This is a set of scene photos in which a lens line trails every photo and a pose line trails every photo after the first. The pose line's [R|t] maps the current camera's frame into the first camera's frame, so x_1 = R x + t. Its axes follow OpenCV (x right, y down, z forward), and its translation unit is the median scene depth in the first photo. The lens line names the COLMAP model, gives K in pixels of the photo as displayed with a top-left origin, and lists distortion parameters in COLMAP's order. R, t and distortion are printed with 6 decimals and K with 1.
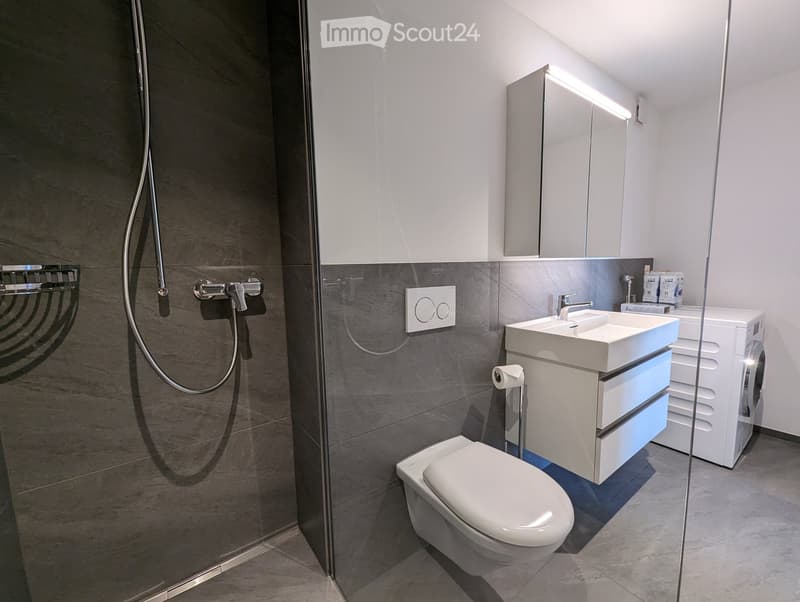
lens RADIAL K [[332.1, 0, 401.7], [0, 332.1, 302.6], [0, 0, 1]] dist [-0.003040, 0.000633]
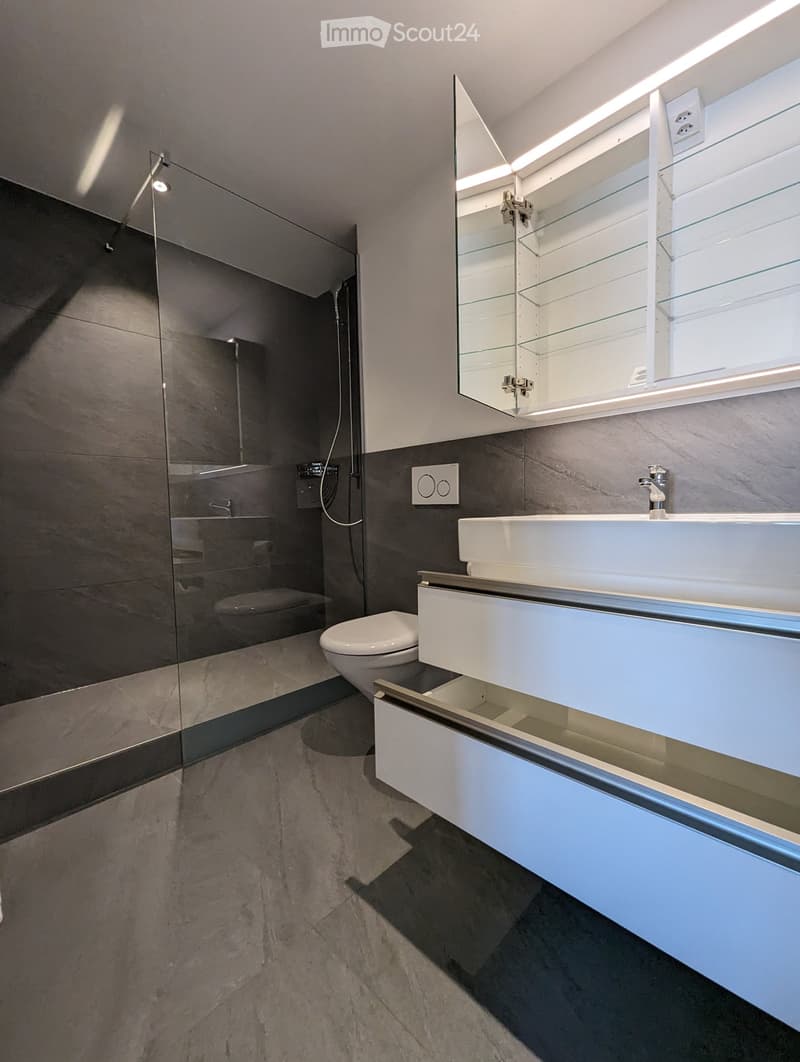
lens RADIAL K [[440.9, 0, 400.1], [0, 440.9, 536.8], [0, 0, 1]] dist [-0.003040, 0.000633]
pose [[0.170011, 0.084567, -0.981807, 1.304489], [-0.093196, 0.993225, 0.069412, 0.082882], [0.981025, 0.079700, 0.176741, 0.566846]]
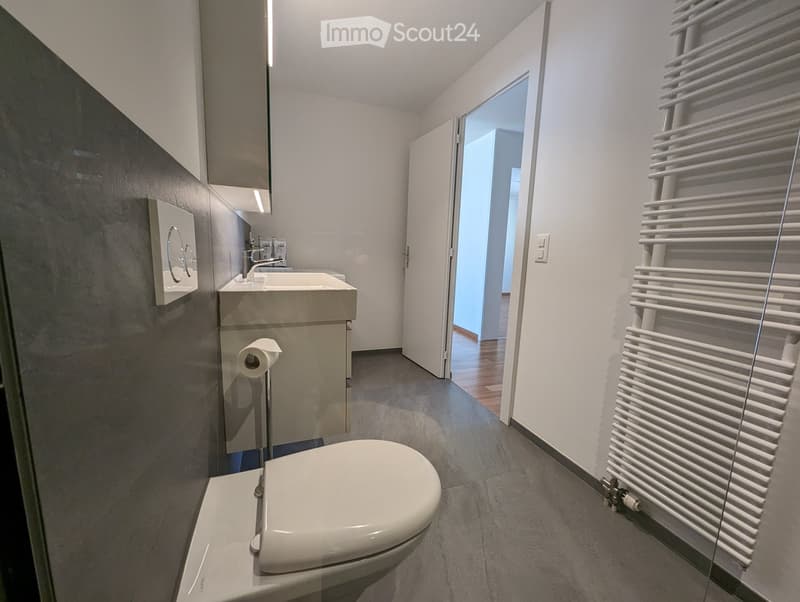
lens RADIAL K [[332.1, 0, 401.7], [0, 332.1, 302.6], [0, 0, 1]] dist [-0.003040, 0.000633]
pose [[0.259424, -0.119645, 0.958324, -0.254920], [0.073064, 0.991884, 0.104056, 0.053985], [-0.962996, 0.043025, 0.266060, 0.493387]]
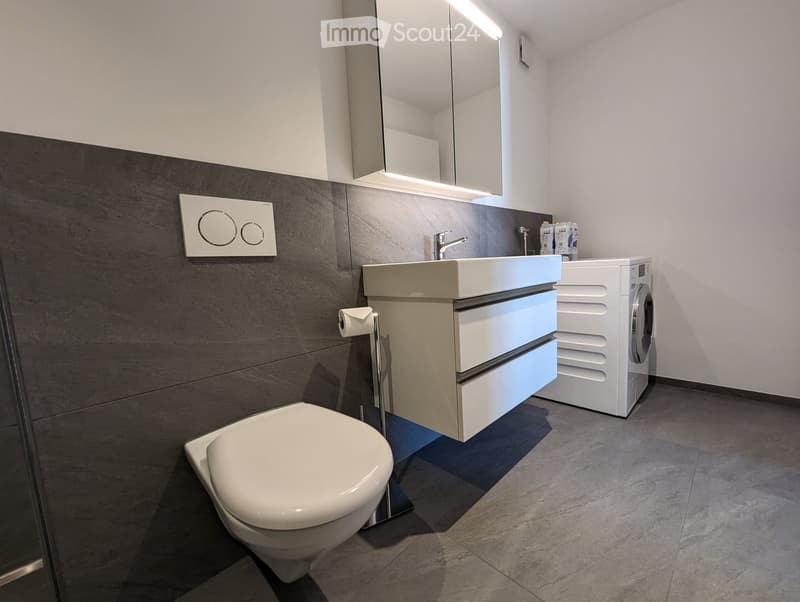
lens RADIAL K [[332.1, 0, 401.7], [0, 332.1, 302.6], [0, 0, 1]] dist [-0.003040, 0.000633]
pose [[0.988344, -0.050690, 0.143549, 0.305084], [0.051734, 0.998655, -0.003547, 0.179014], [-0.143177, 0.010933, 0.989637, 0.188906]]
